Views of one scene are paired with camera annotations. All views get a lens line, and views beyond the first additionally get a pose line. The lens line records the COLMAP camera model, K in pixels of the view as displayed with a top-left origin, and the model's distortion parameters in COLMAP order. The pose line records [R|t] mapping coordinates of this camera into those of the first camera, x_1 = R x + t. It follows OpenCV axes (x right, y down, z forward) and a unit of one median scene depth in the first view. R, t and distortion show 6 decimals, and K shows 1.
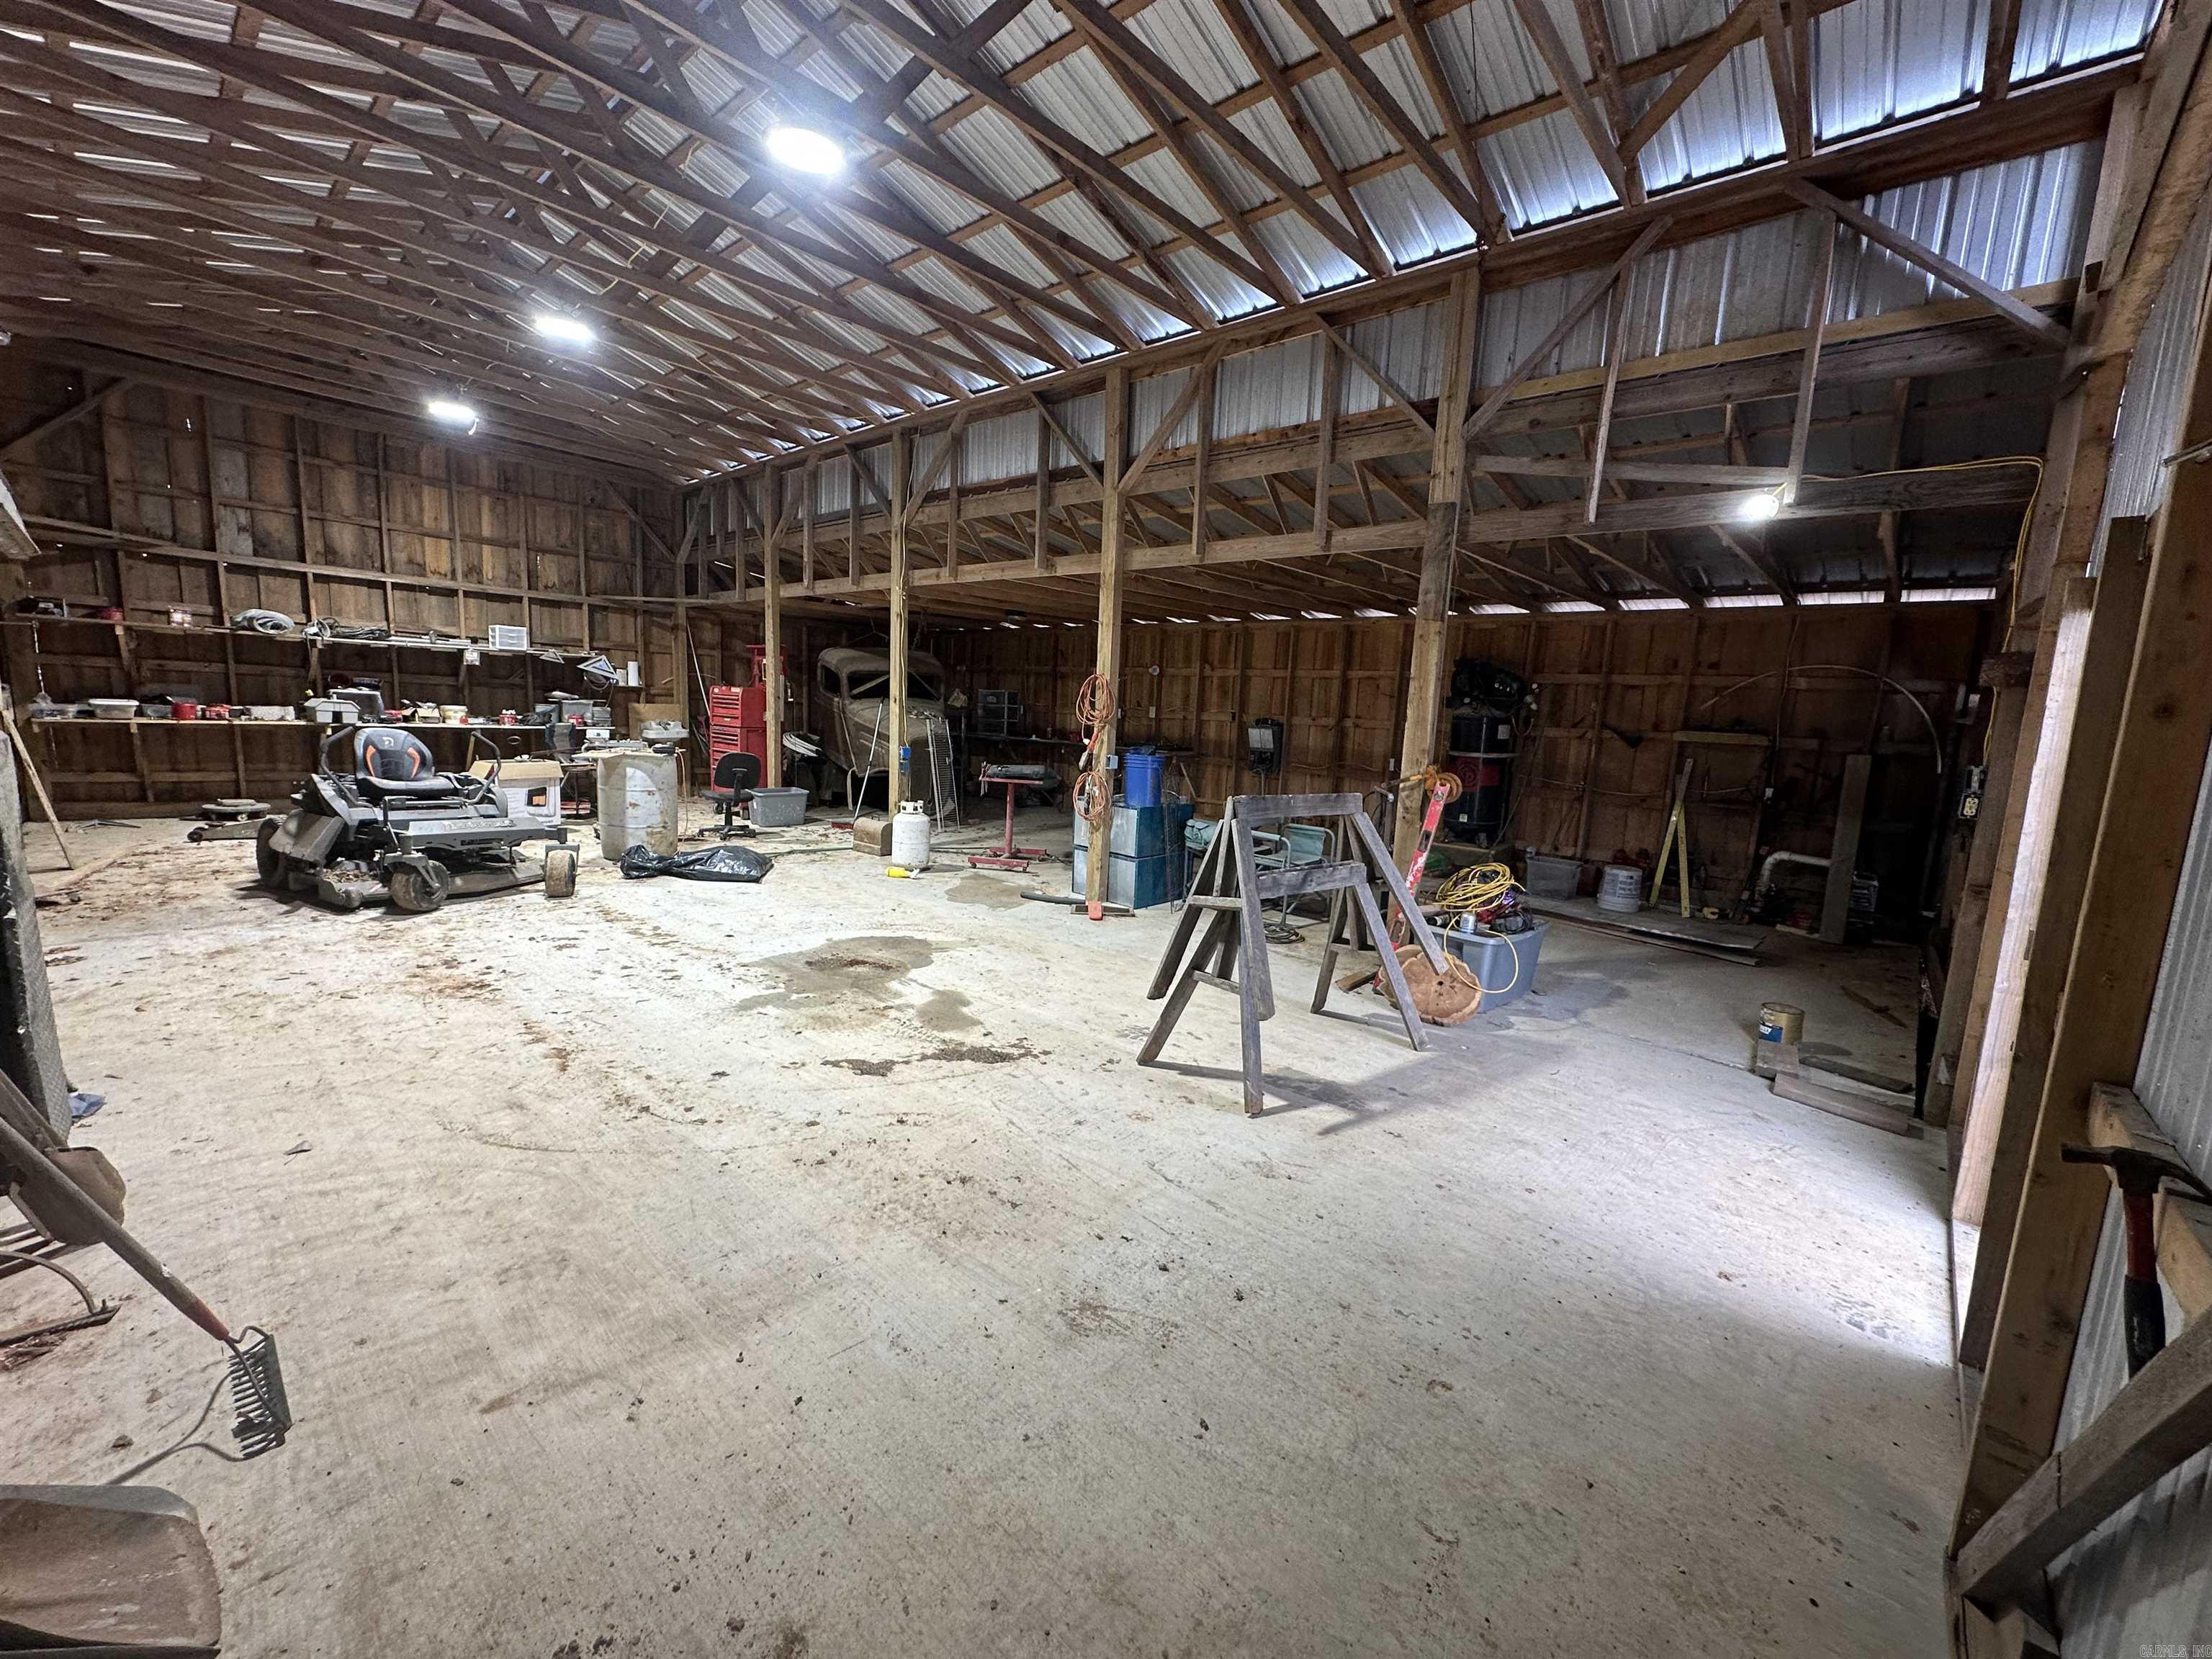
lens RADIAL K [[880.8, 0, 1108.9], [0, 880.8, 829.6], [0, 0, 1]] dist [0.001584, 0.000402]
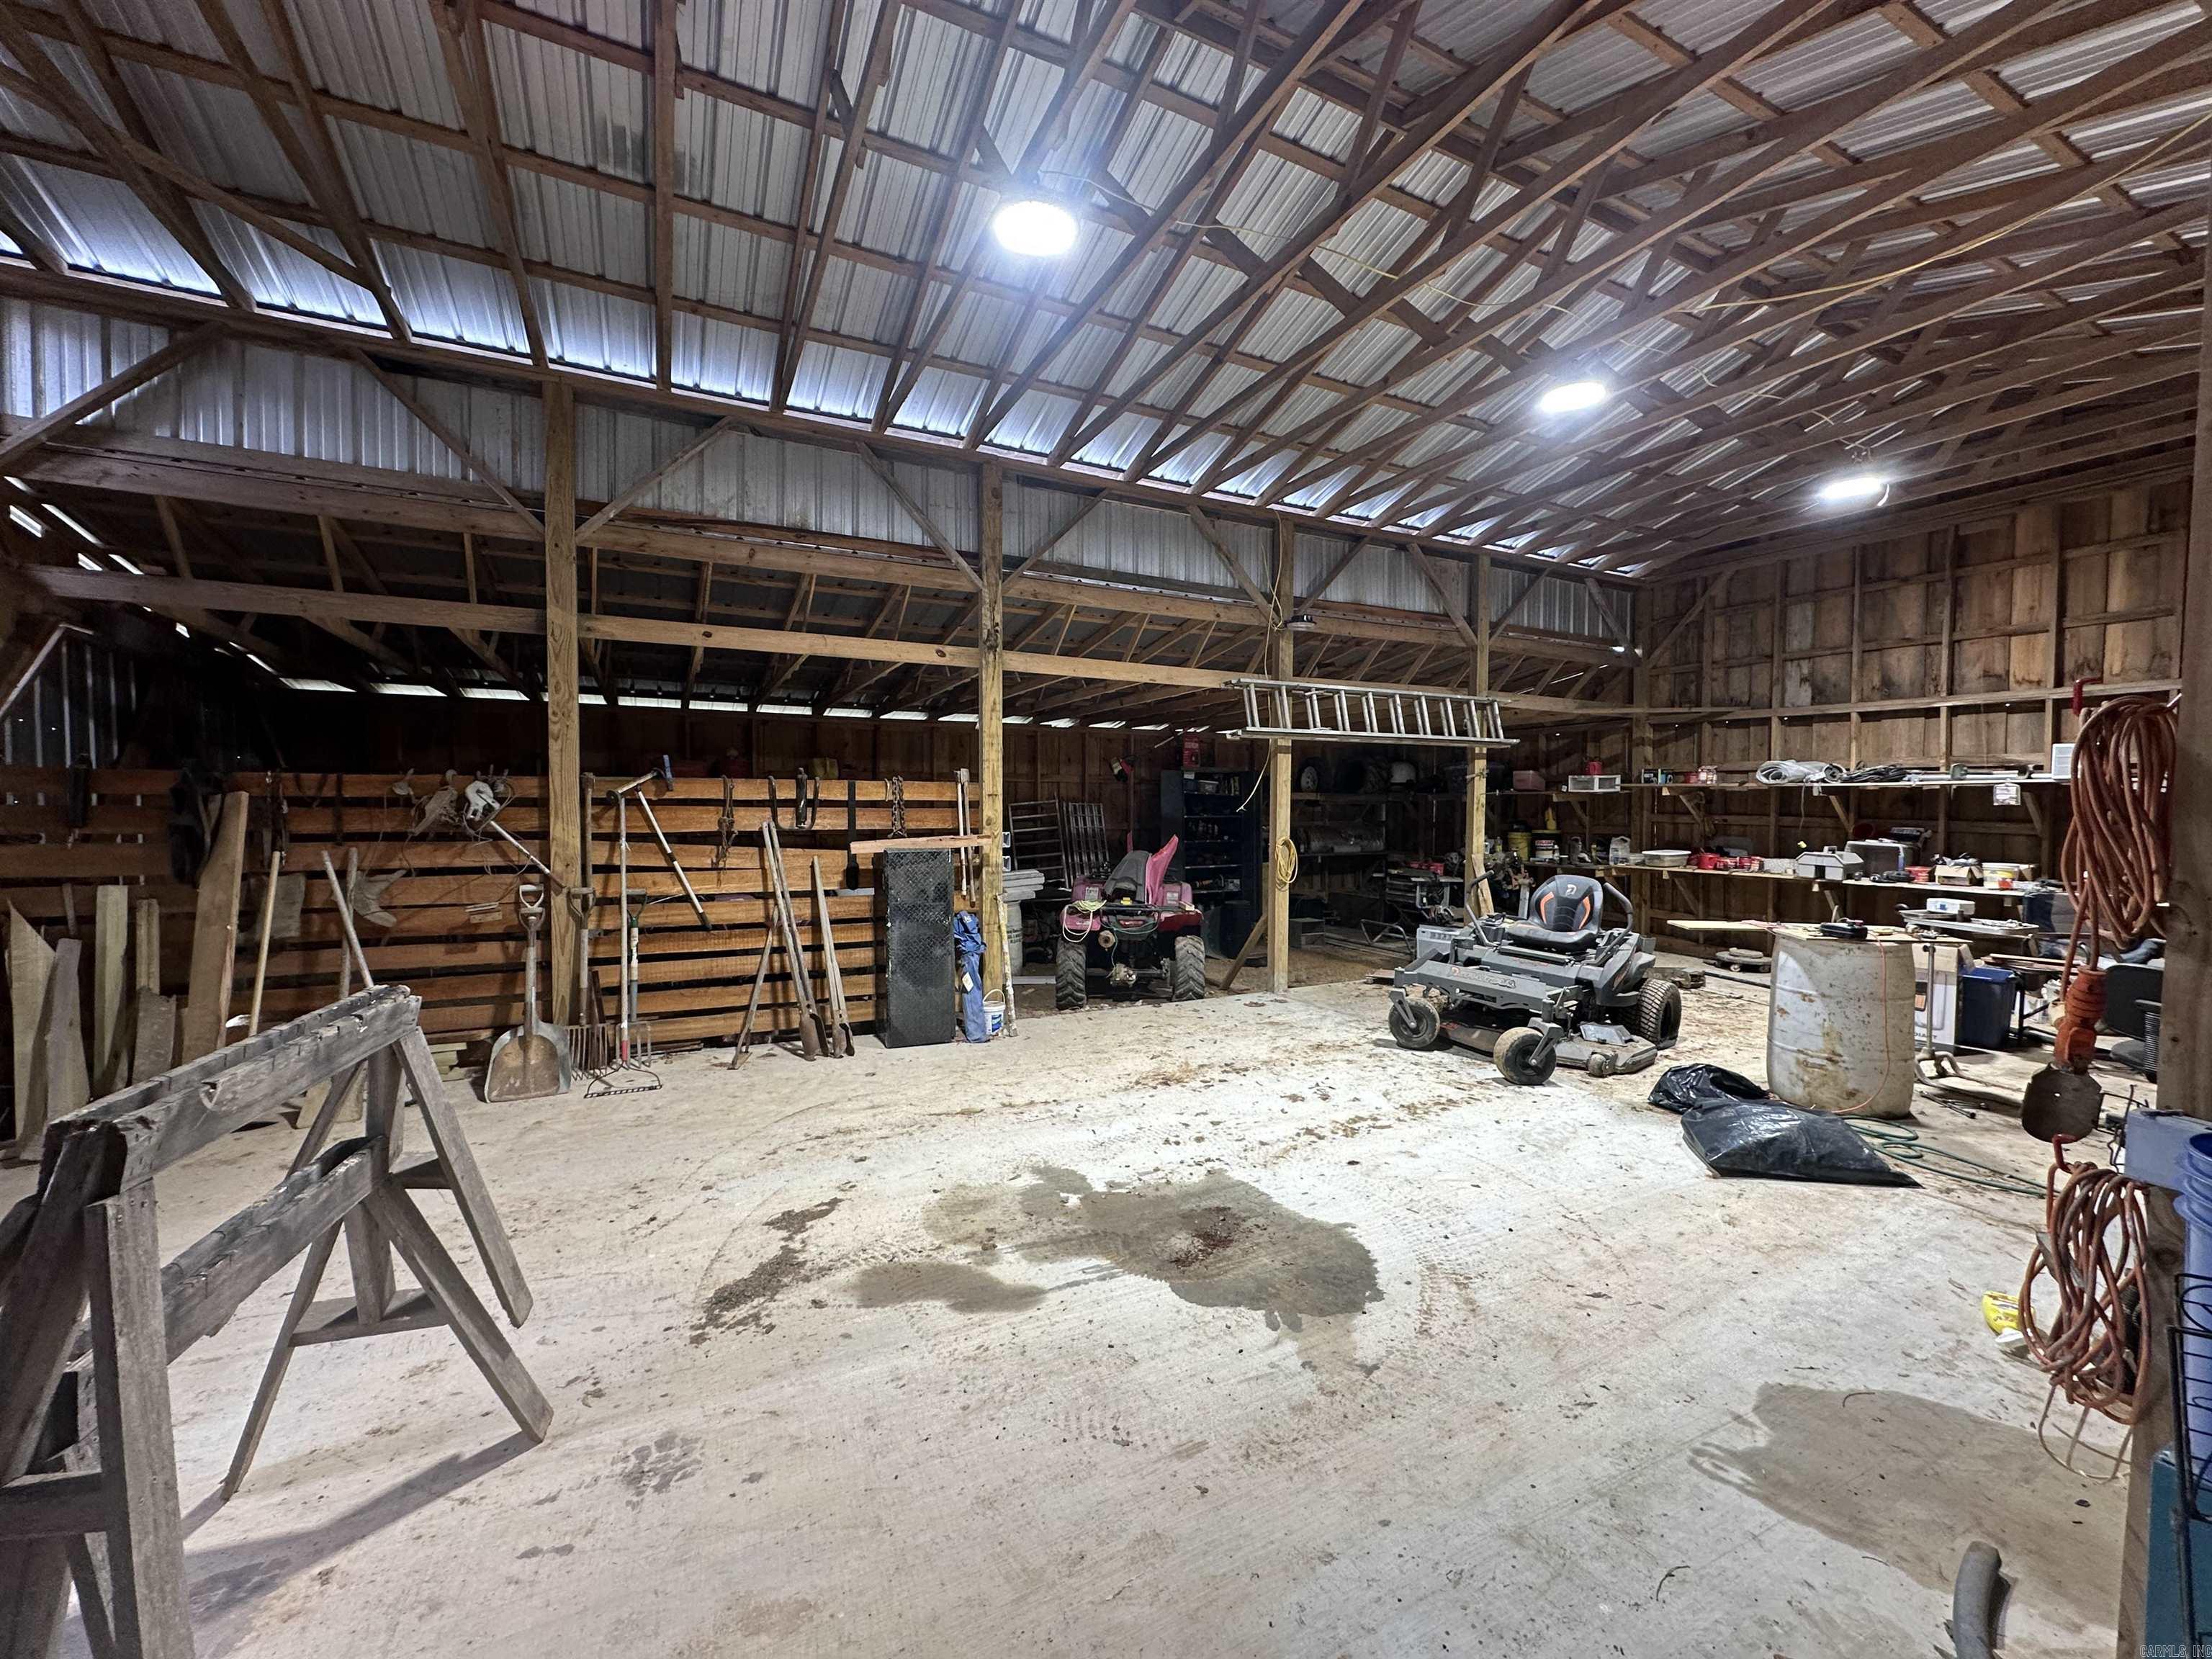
lens RADIAL K [[880.8, 0, 1108.6], [0, 880.8, 831.3], [0, 0, 1]] dist [0.001584, 0.000402]
pose [[-0.360401, -0.020914, -0.932563, 0.196210], [-0.155133, 0.987170, 0.037815, -0.087966], [0.919807, 0.158300, -0.359021, 0.638574]]
